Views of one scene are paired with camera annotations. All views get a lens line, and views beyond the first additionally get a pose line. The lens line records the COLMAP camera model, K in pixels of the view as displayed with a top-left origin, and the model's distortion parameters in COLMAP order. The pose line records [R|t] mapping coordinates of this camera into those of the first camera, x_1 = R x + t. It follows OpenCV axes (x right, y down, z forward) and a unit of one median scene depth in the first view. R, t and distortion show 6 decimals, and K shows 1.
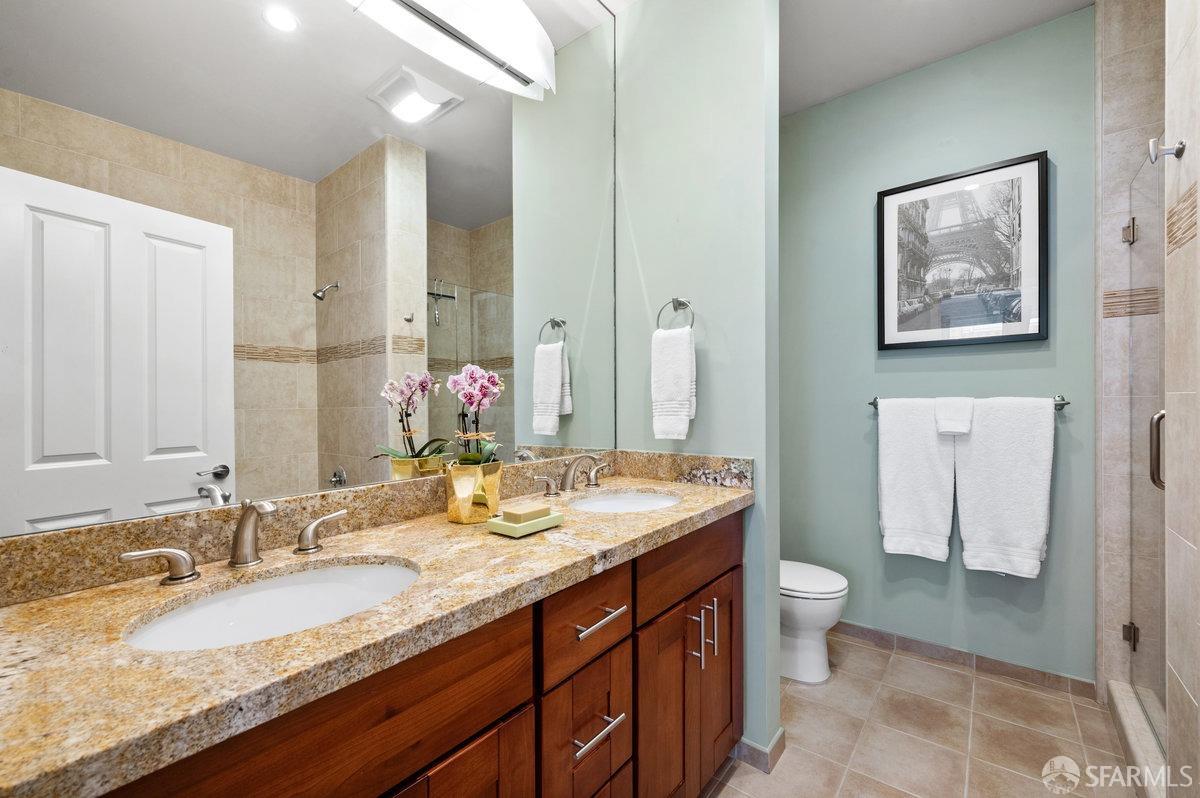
lens RADIAL K [[505.7, 0, 601.1], [0, 505.7, 393.6], [0, 0, 1]] dist [-0.007955, -0.000550]
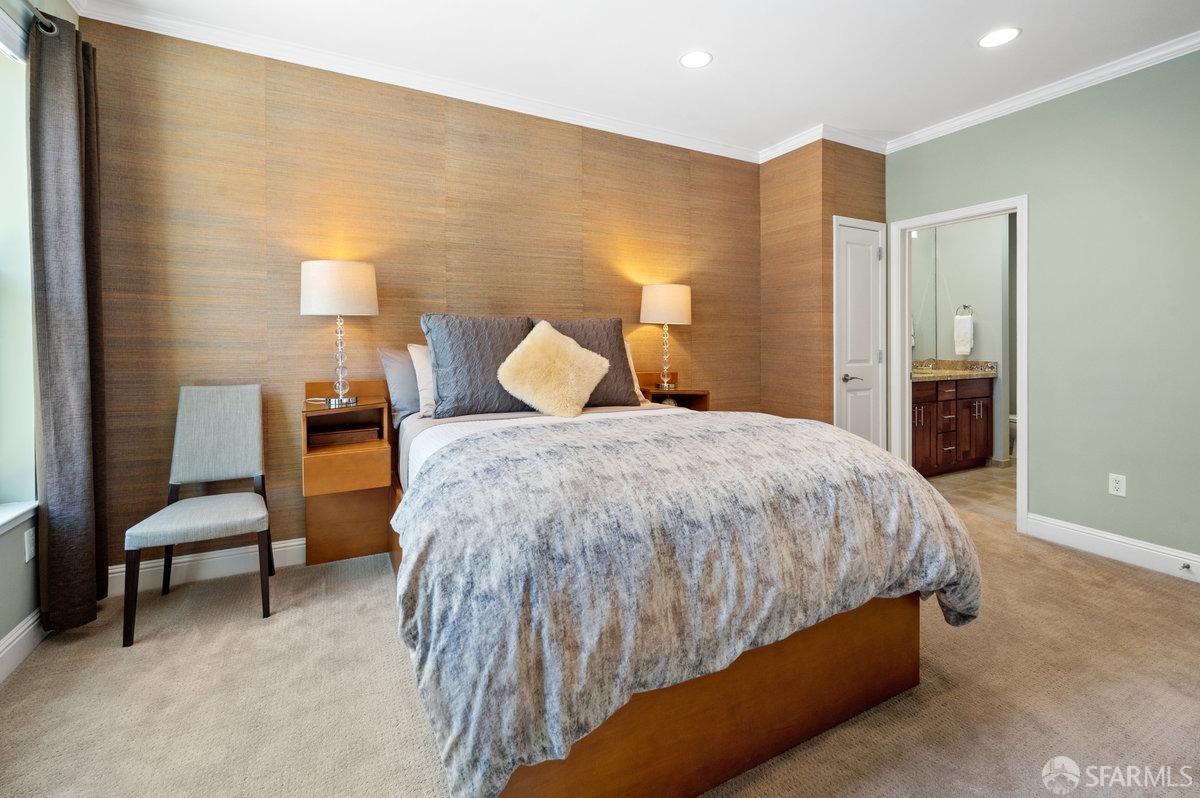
lens RADIAL K [[505.7, 0, 597.1], [0, 505.7, 340.8], [0, 0, 1]] dist [-0.007955, -0.000550]
pose [[0.908354, 0.005242, -0.418169, -1.214945], [0.000313, 0.999913, 0.013216, -0.057945], [0.418201, -0.012136, 0.908273, -5.430414]]
